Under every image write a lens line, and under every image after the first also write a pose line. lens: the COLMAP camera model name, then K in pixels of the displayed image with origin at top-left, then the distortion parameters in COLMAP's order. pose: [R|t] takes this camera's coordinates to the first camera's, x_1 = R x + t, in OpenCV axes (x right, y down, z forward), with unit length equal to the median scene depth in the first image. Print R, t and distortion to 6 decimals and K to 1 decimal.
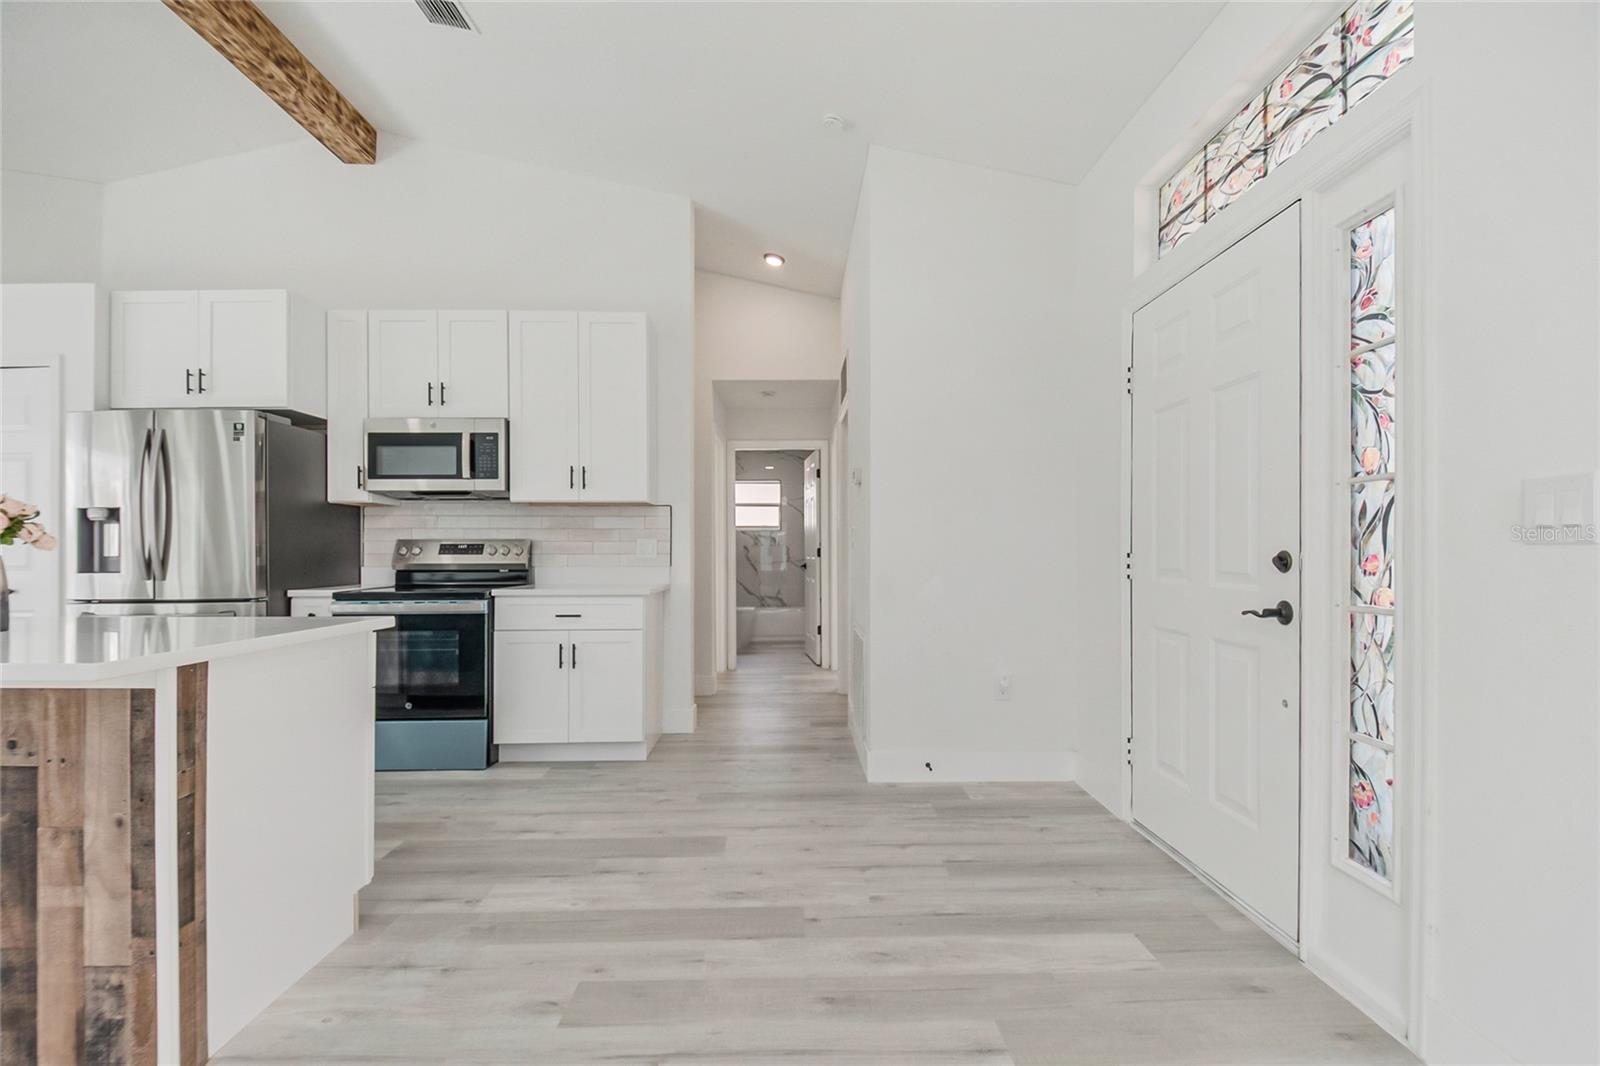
lens RADIAL K [[703.0, 0, 805.8], [0, 703.0, 550.7], [0, 0, 1]] dist [0.003035, -0.009204]
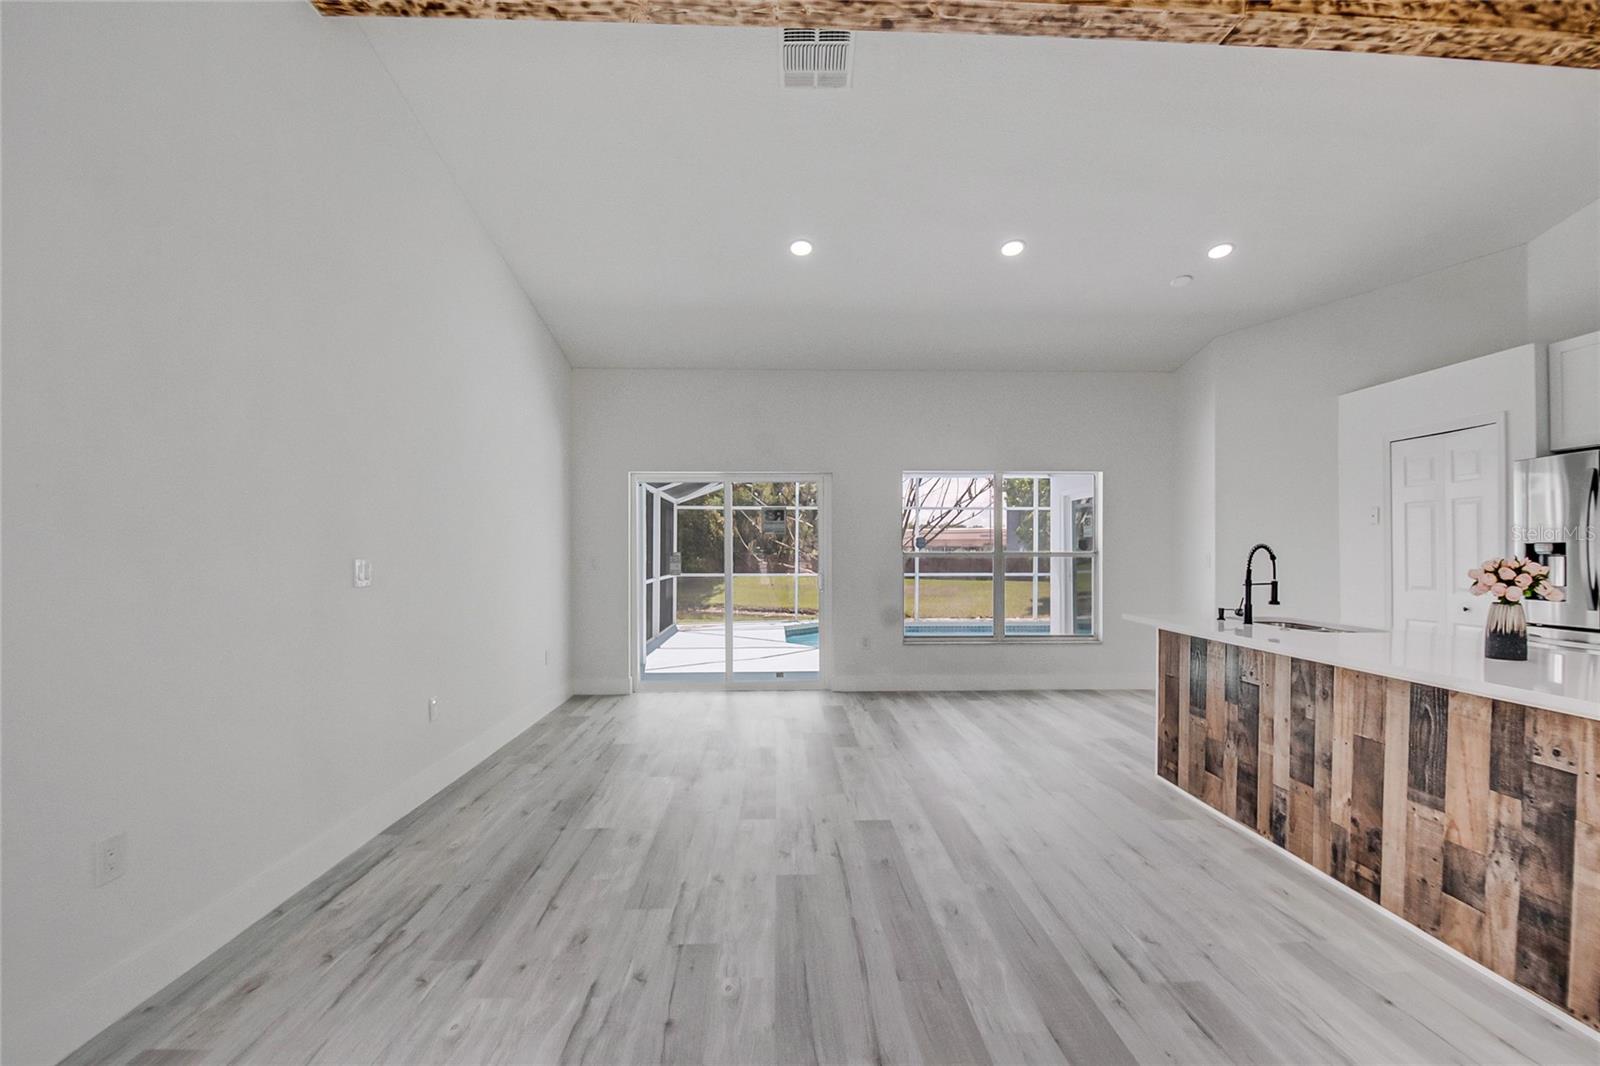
lens RADIAL K [[697.1, 0, 817.0], [0, 697.1, 553.9], [0, 0, 1]] dist [0.025944, -0.024541]
pose [[0.028534, 0.007002, -0.999568, 0.087335], [-0.002184, 0.999974, 0.006942, -0.058621], [0.999590, 0.001985, 0.028549, -0.244705]]
